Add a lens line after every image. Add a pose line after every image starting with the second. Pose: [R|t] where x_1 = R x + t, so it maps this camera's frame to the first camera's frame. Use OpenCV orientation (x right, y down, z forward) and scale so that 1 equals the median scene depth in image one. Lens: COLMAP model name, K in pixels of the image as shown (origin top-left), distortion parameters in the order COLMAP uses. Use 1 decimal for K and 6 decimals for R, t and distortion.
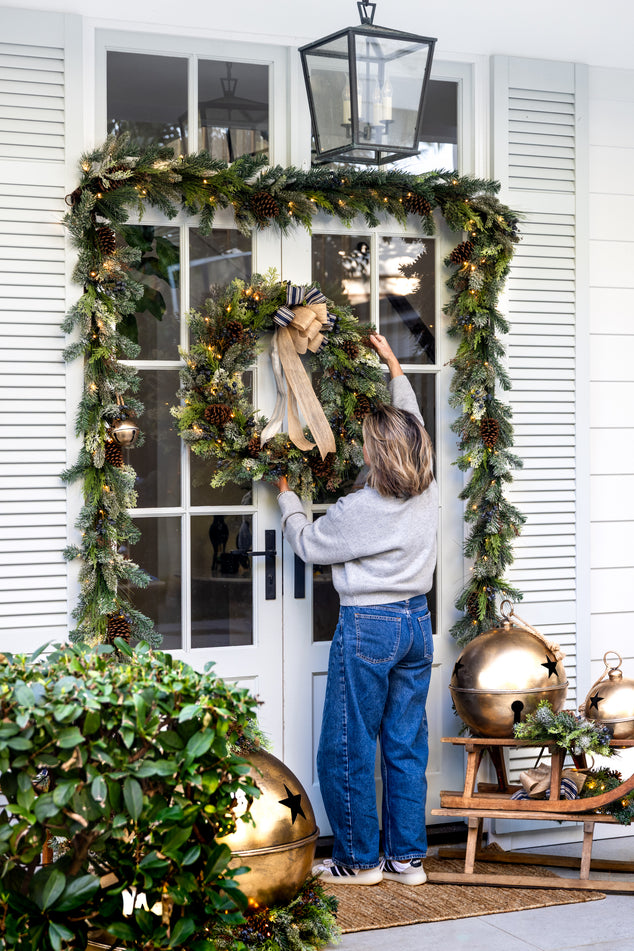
lens RADIAL K [[1696.4, 0, 317.0], [0, 1696.4, 475.5], [0, 0, 1]] dist [-0.000686, -0.145783]
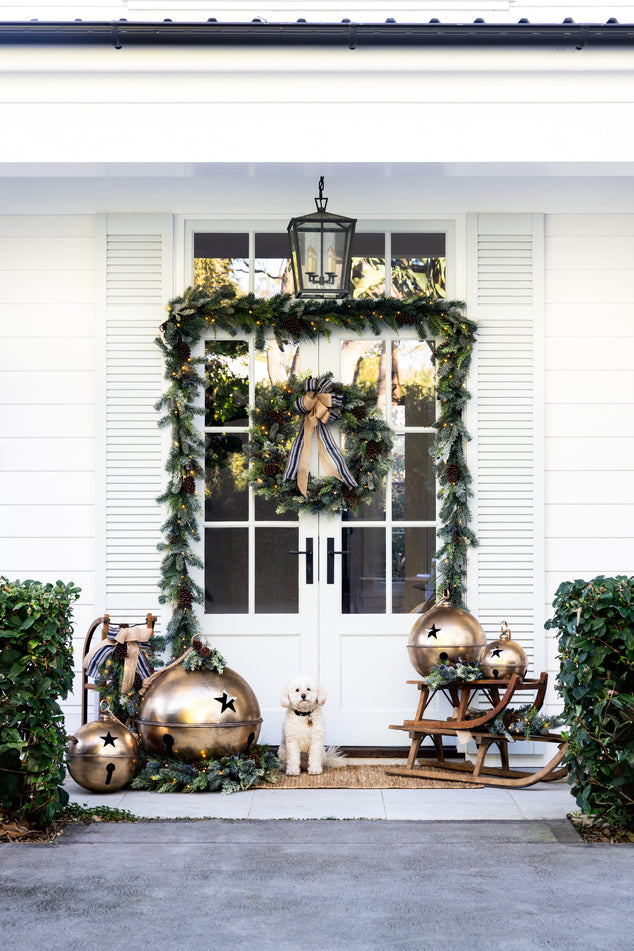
lens RADIAL K [[1696.4, 0, 317.0], [0, 1696.4, 475.5], [0, 0, 1]] dist [-0.000686, -0.145783]
pose [[0.920006, 0.000434, -0.391904, 0.607650], [-0.015047, 0.999301, -0.034217, 0.030392], [0.391616, 0.037377, 0.919369, -0.413985]]
